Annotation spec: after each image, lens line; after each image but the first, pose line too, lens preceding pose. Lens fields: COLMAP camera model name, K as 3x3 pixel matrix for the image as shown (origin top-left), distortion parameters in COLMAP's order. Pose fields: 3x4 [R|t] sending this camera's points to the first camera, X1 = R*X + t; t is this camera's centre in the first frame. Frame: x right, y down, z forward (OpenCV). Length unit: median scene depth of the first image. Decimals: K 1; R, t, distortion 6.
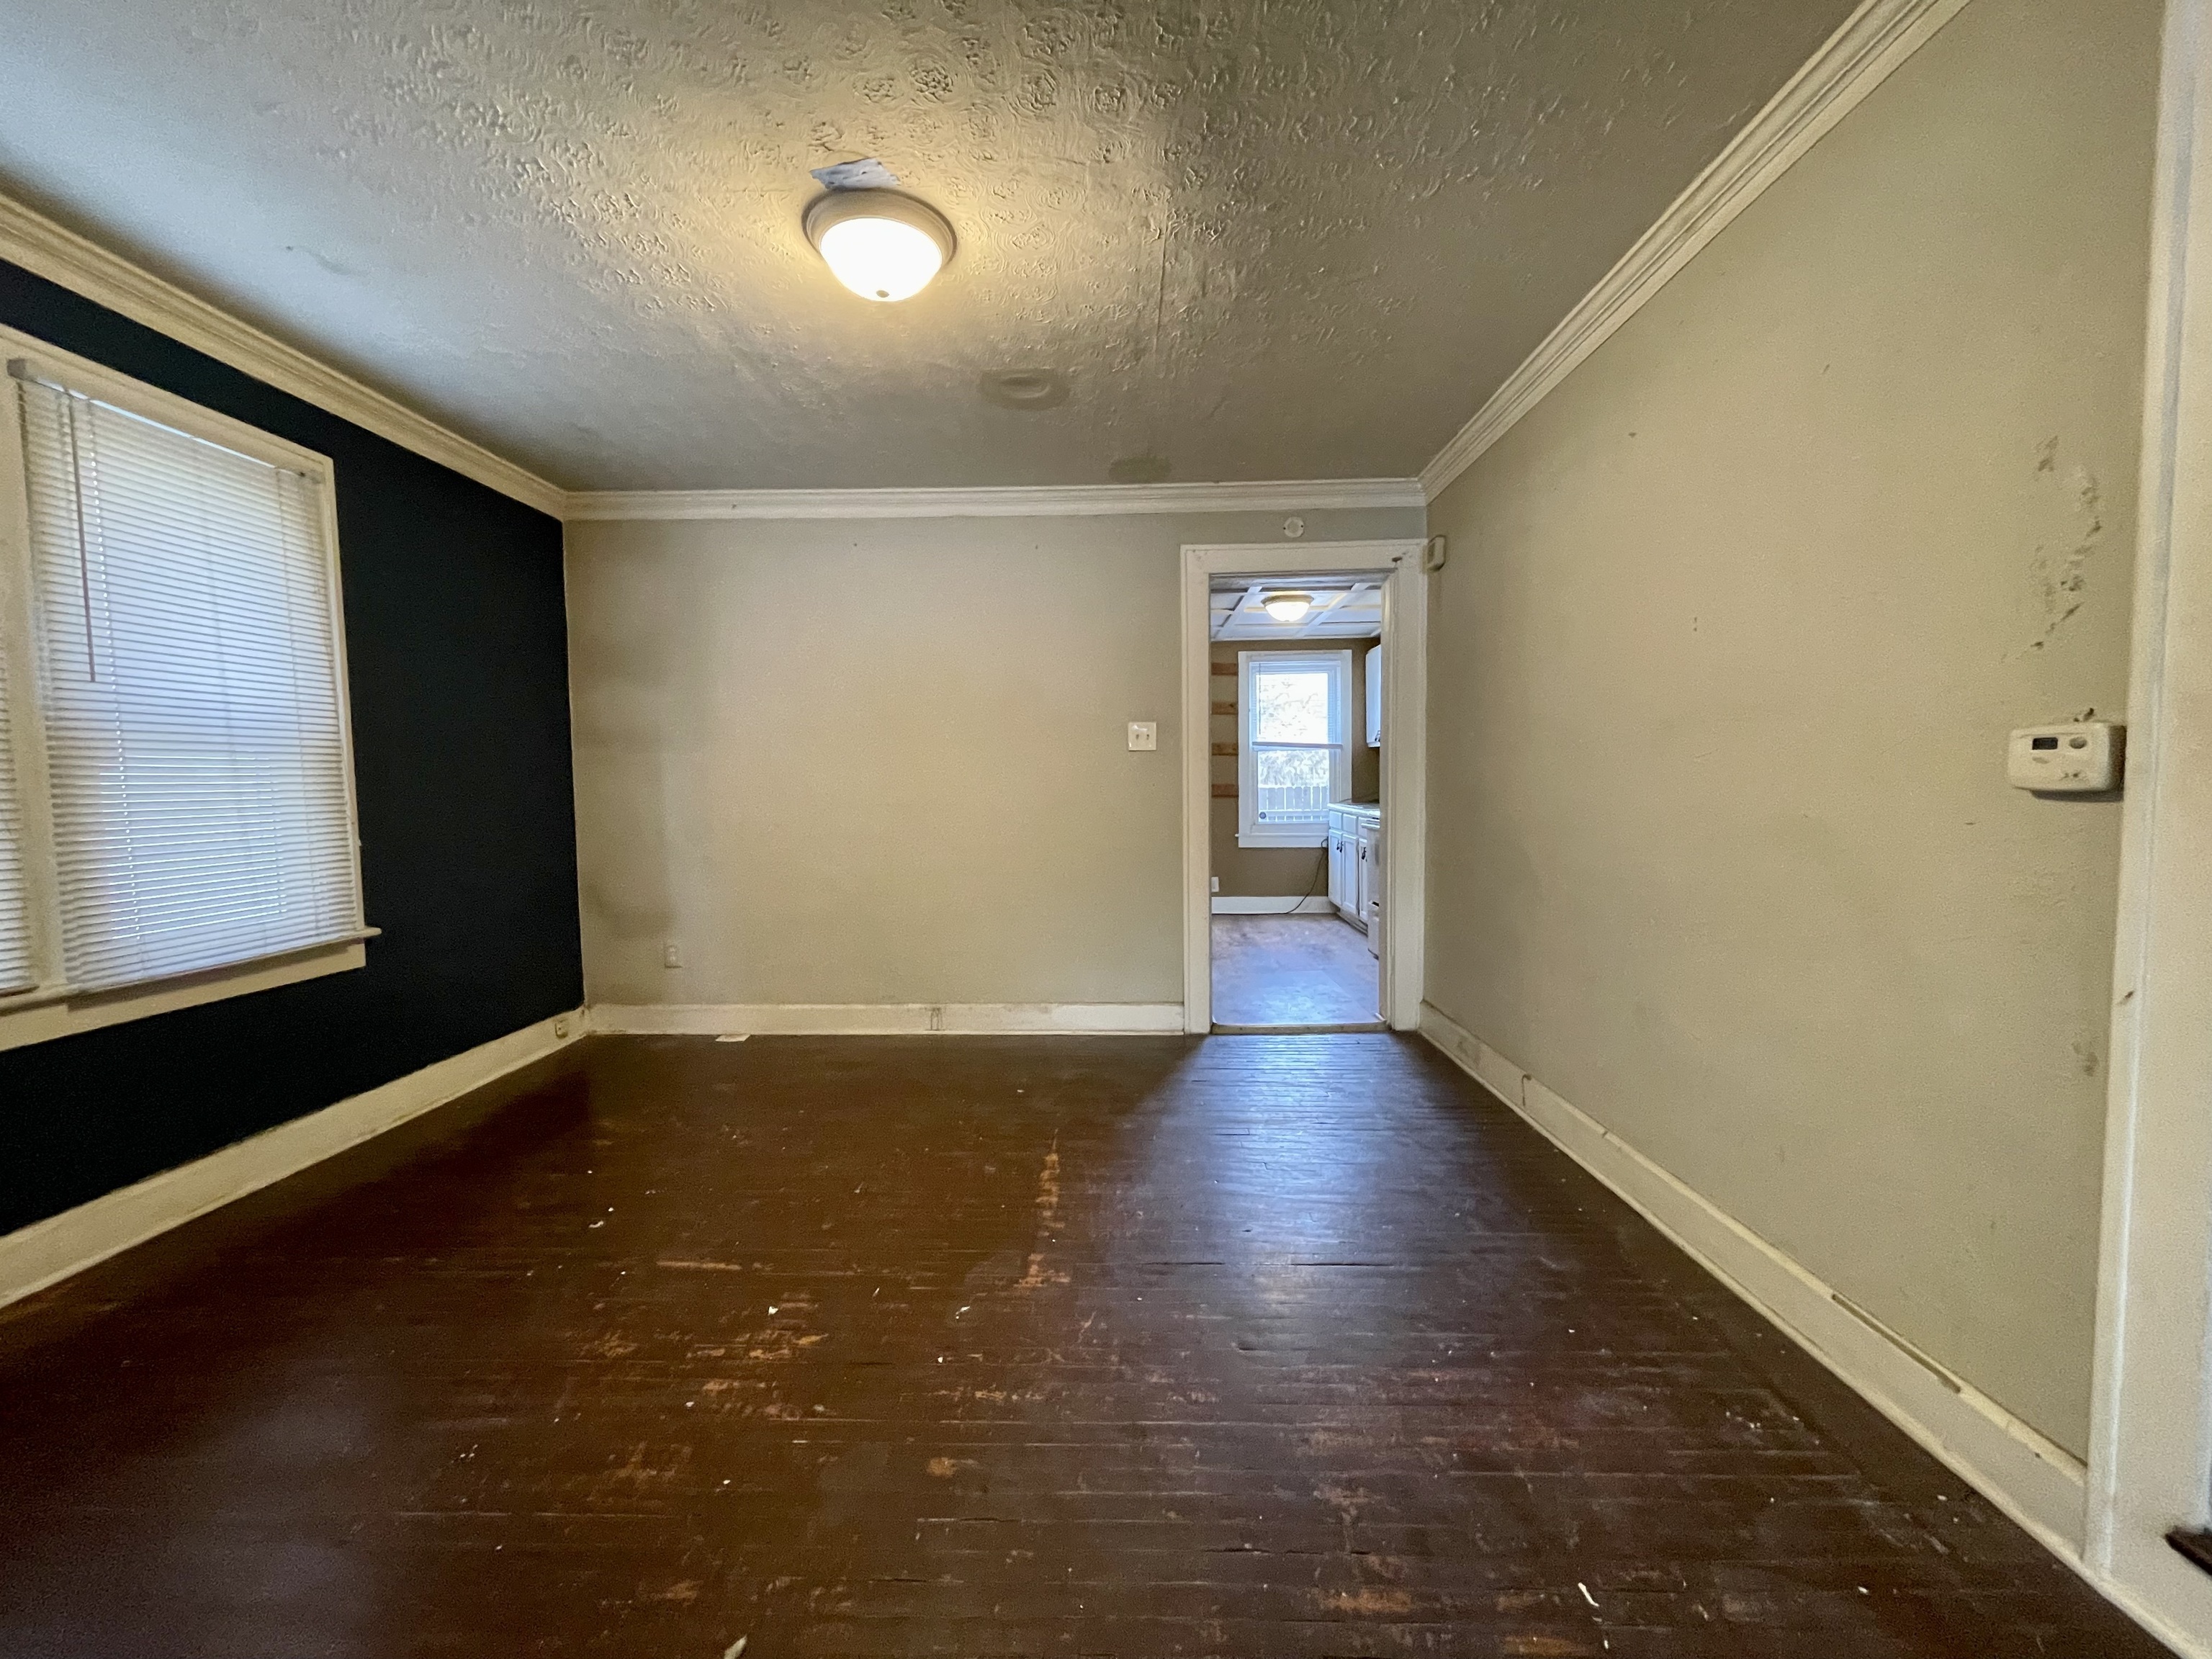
lens RADIAL K [[889.1, 0, 1108.5], [0, 889.1, 834.9], [0, 0, 1]] dist [-0.001261, -0.000037]
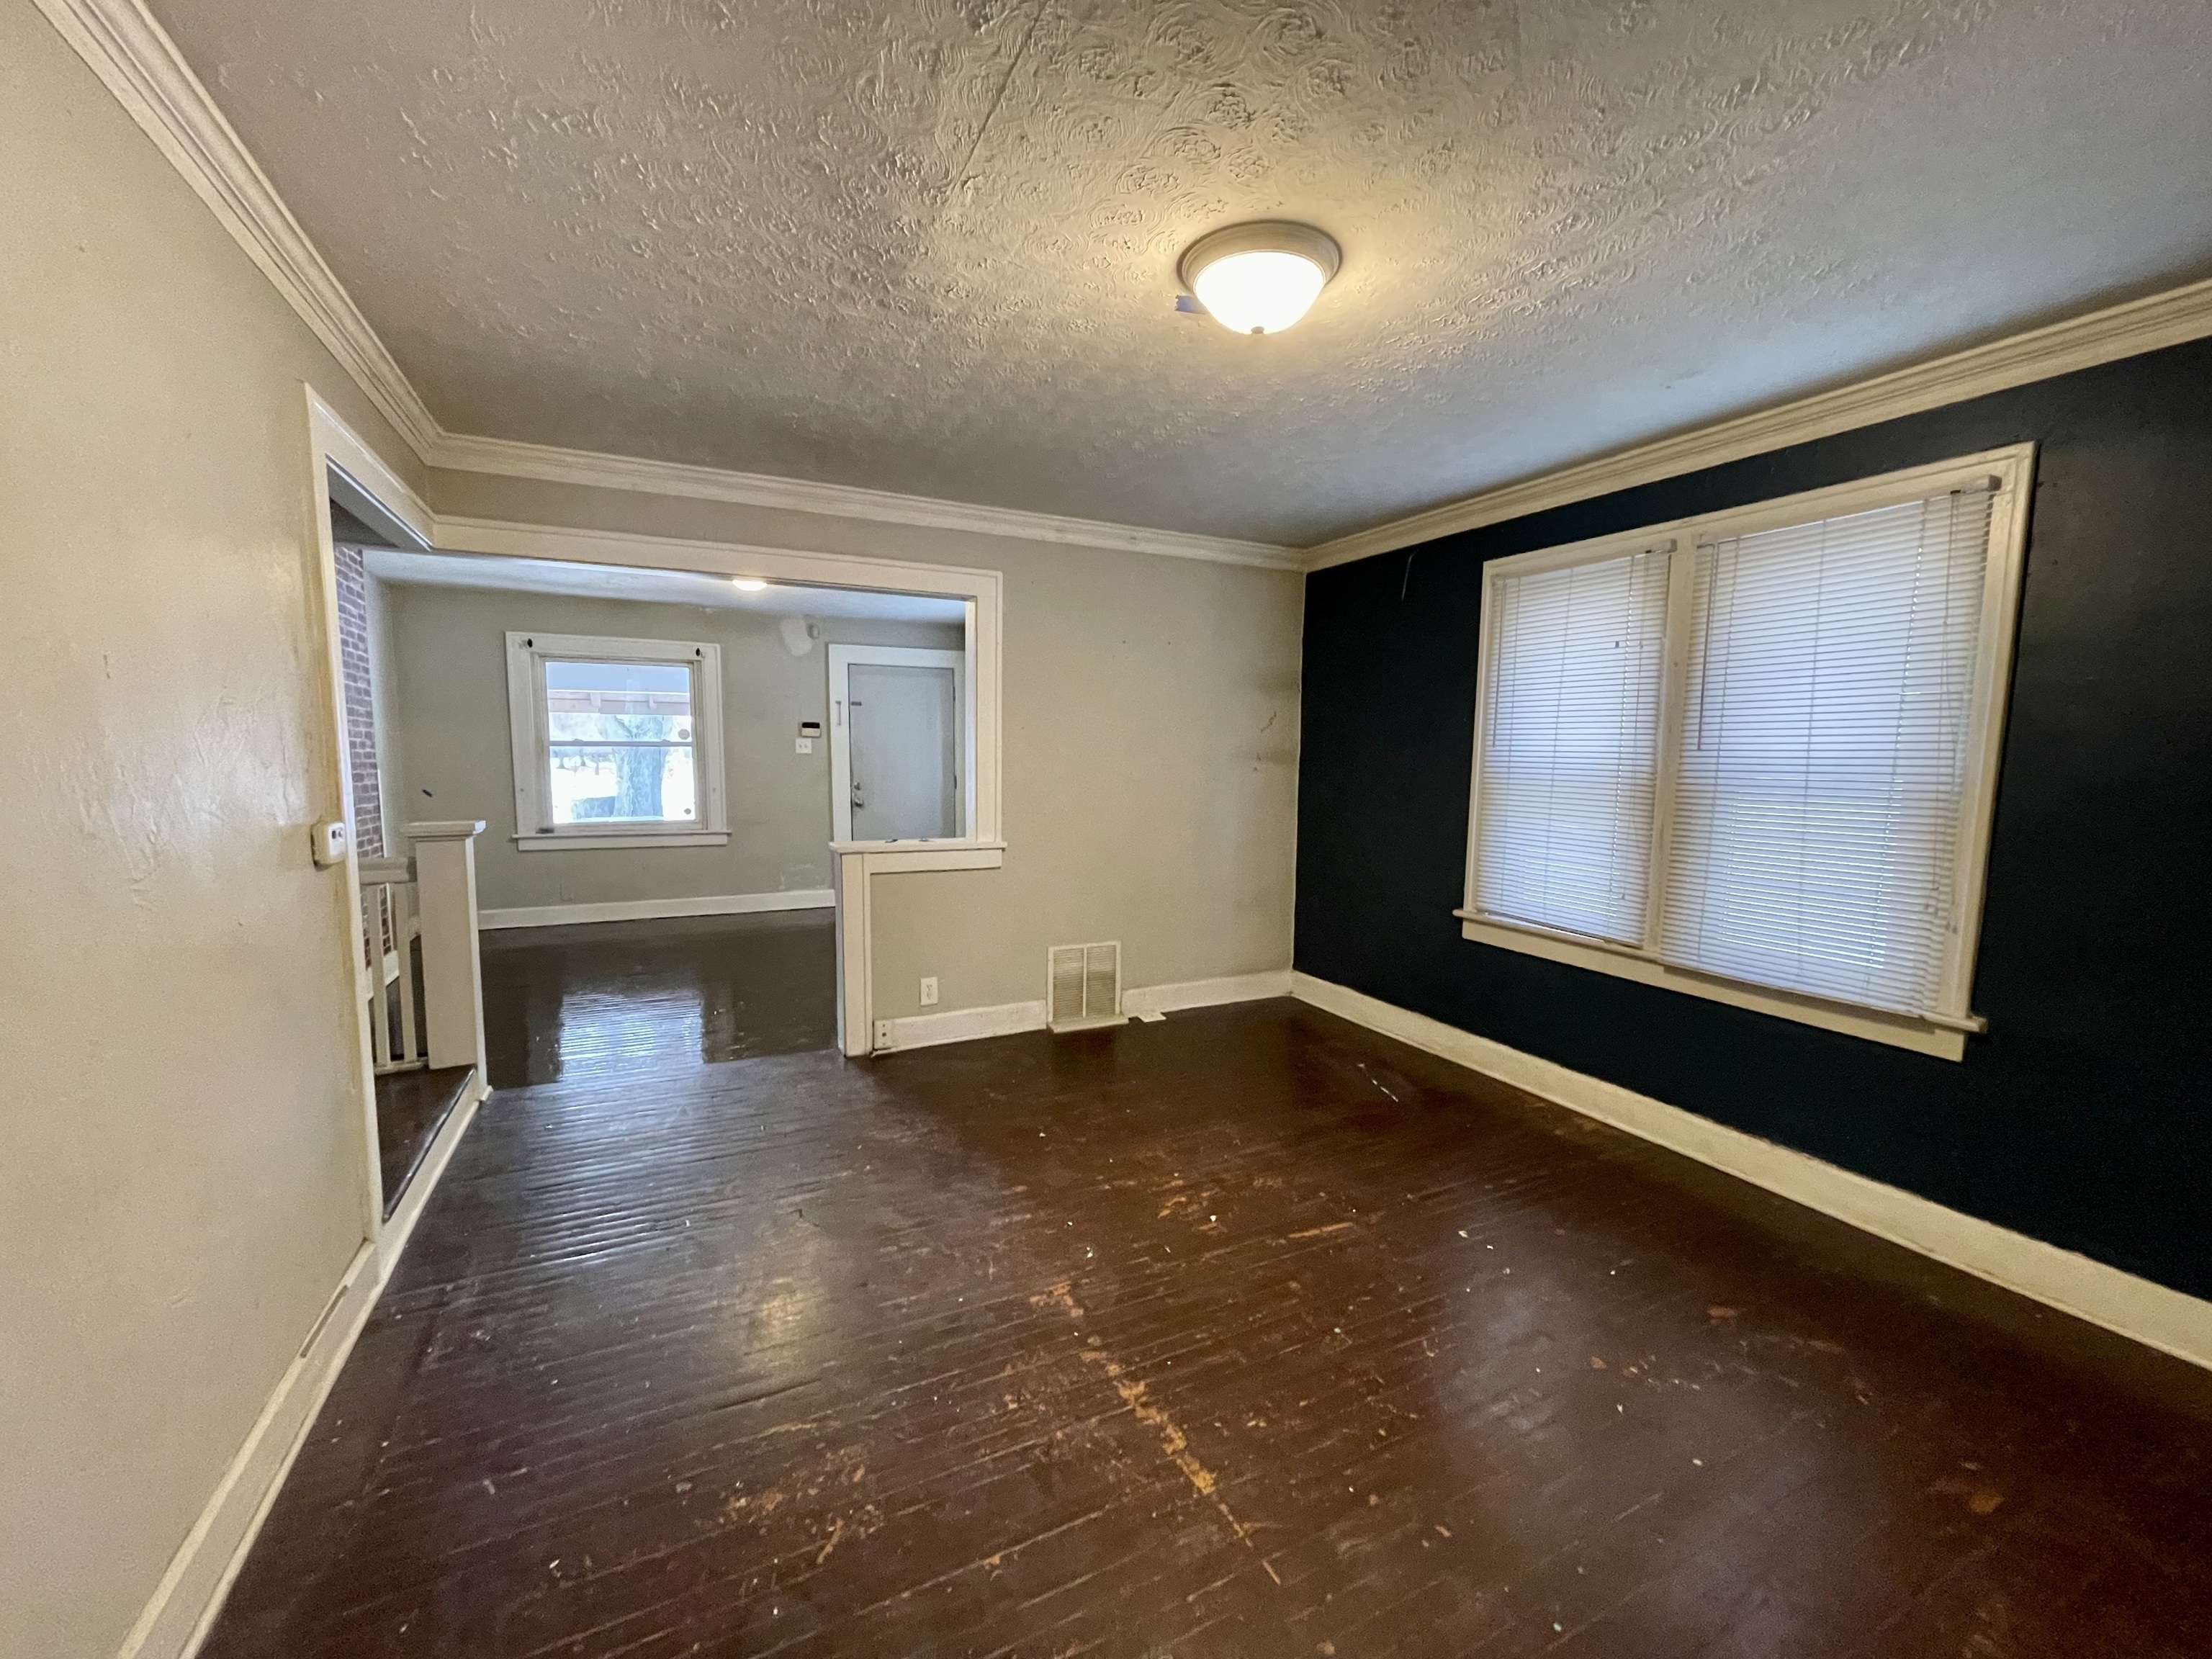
lens RADIAL K [[889.1, 0, 1110.7], [0, 889.1, 835.4], [0, 0, 1]] dist [-0.001261, -0.000037]
pose [[-0.887092, 0.046165, -0.459278, 0.301034], [-0.026528, 0.988243, 0.150573, -0.207690], [0.460829, 0.145756, -0.875438, 1.663910]]
